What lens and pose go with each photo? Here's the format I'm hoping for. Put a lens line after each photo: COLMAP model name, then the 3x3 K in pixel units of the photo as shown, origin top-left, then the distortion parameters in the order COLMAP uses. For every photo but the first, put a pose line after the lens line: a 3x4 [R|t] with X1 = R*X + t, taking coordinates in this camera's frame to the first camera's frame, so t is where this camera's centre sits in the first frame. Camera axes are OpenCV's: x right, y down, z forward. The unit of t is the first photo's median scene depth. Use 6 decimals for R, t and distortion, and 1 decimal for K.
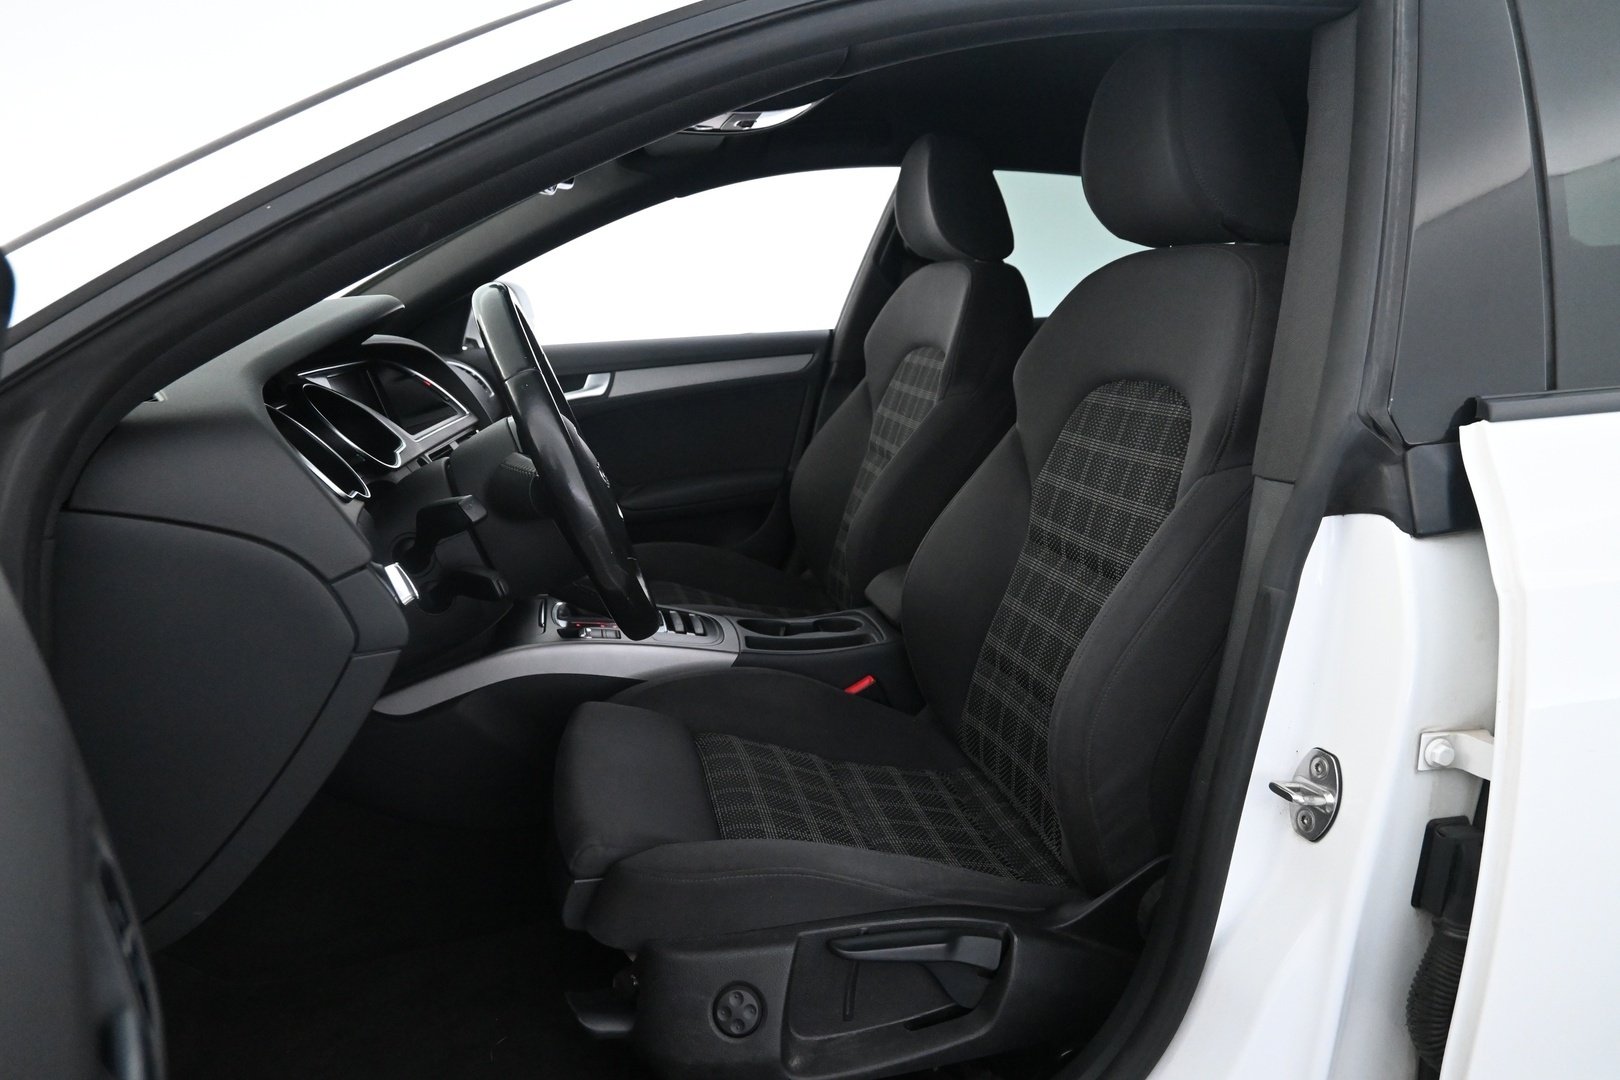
lens RADIAL K [[1115.9, 0, 810.0], [0, 1115.9, 540.0], [0, 0, 1]] dist [0.004409, -0.000720]
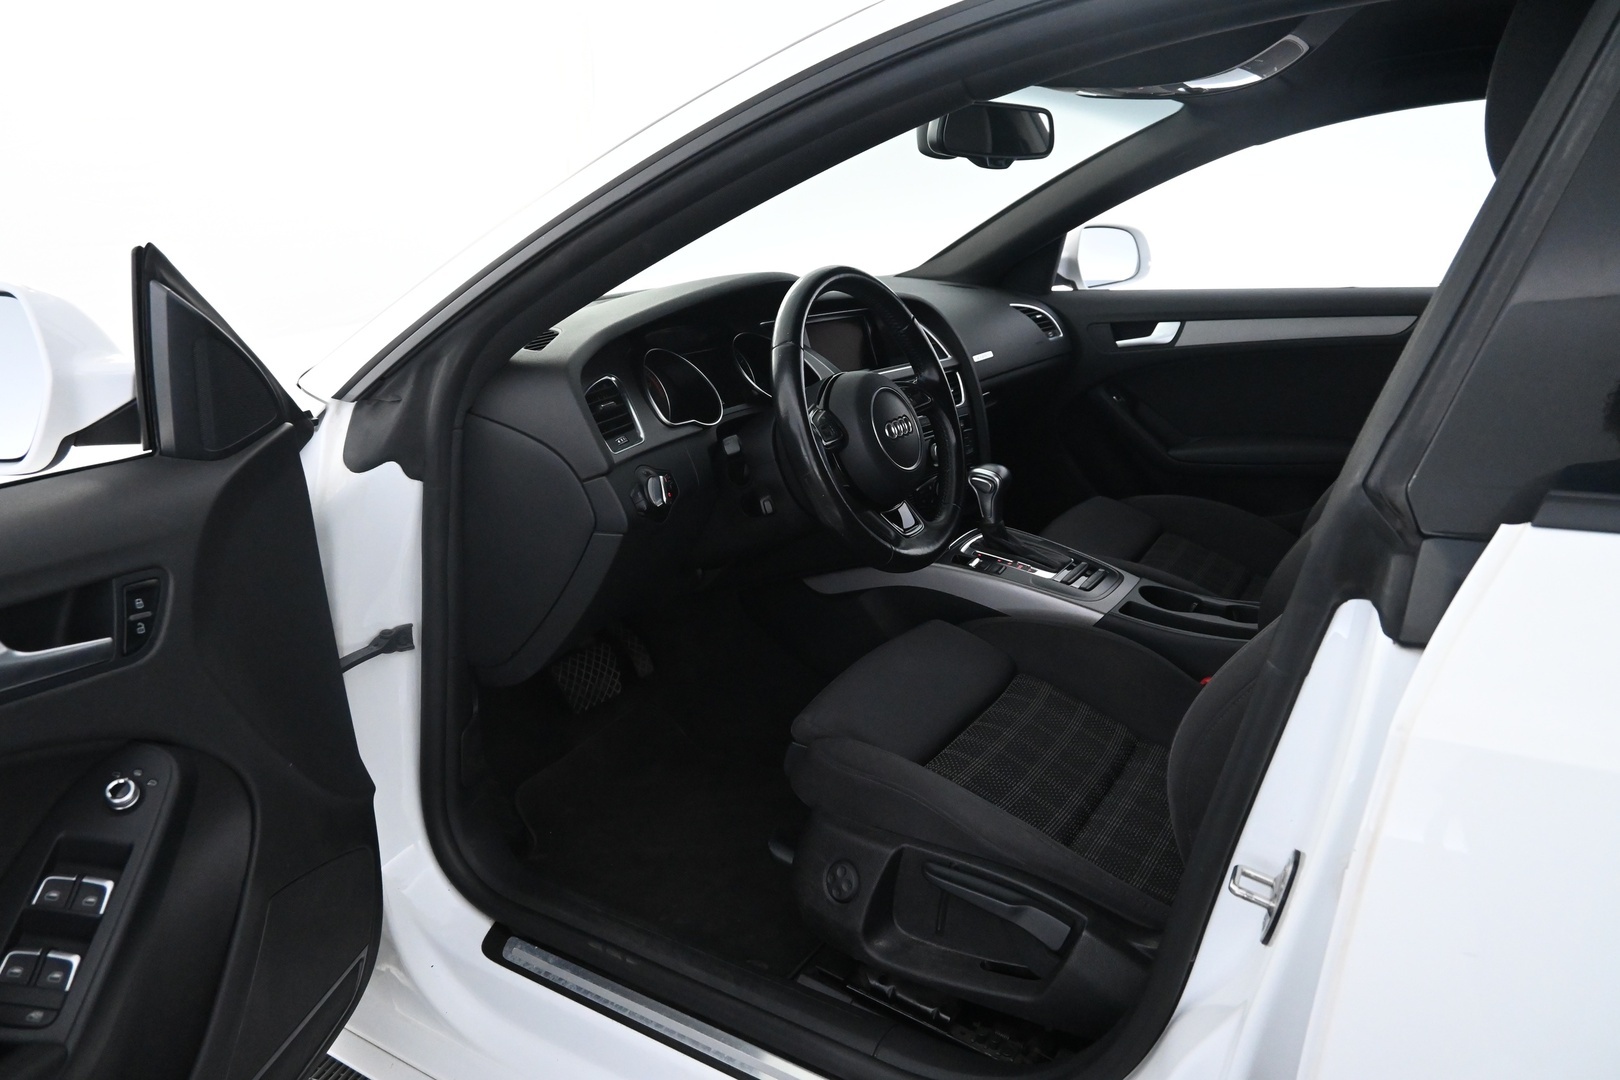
lens RADIAL K [[1115.9, 0, 810.0], [0, 1115.9, 540.0], [0, 0, 1]] dist [0.004409, -0.000720]
pose [[0.720511, 0.200948, -0.663689, 0.620949], [-0.144319, 0.979589, 0.139919, -0.107406], [0.678259, -0.005030, 0.734805, 0.073133]]
